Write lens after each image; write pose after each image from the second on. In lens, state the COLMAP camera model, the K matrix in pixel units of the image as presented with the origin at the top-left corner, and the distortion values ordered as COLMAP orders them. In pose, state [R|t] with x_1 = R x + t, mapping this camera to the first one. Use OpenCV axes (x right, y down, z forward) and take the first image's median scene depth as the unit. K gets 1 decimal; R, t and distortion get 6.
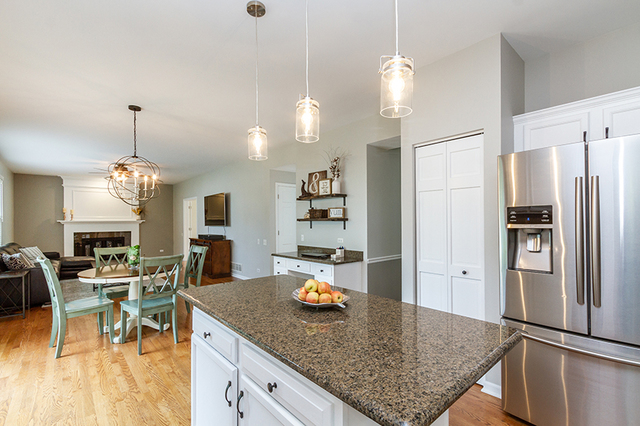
lens RADIAL K [[291.2, 0, 316.3], [0, 291.2, 218.9], [0, 0, 1]] dist [0.001220, -0.000318]
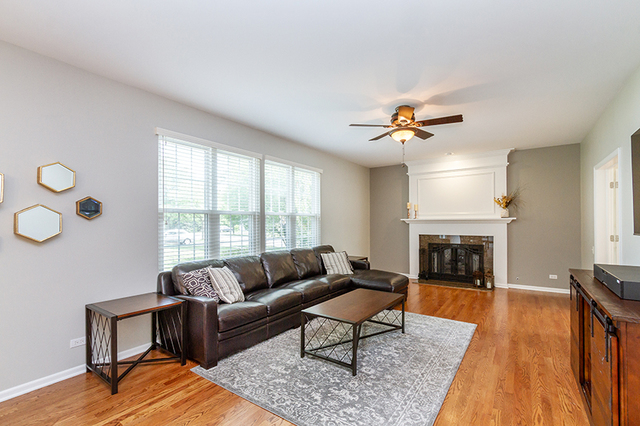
lens RADIAL K [[291.2, 0, 319.9], [0, 291.2, 218.7], [0, 0, 1]] dist [0.001220, -0.000318]
pose [[0.254166, -0.006621, -0.967138, -0.162472], [0.010920, 0.999932, -0.003976, 0.005600], [0.967099, -0.009551, 0.254221, 0.542932]]
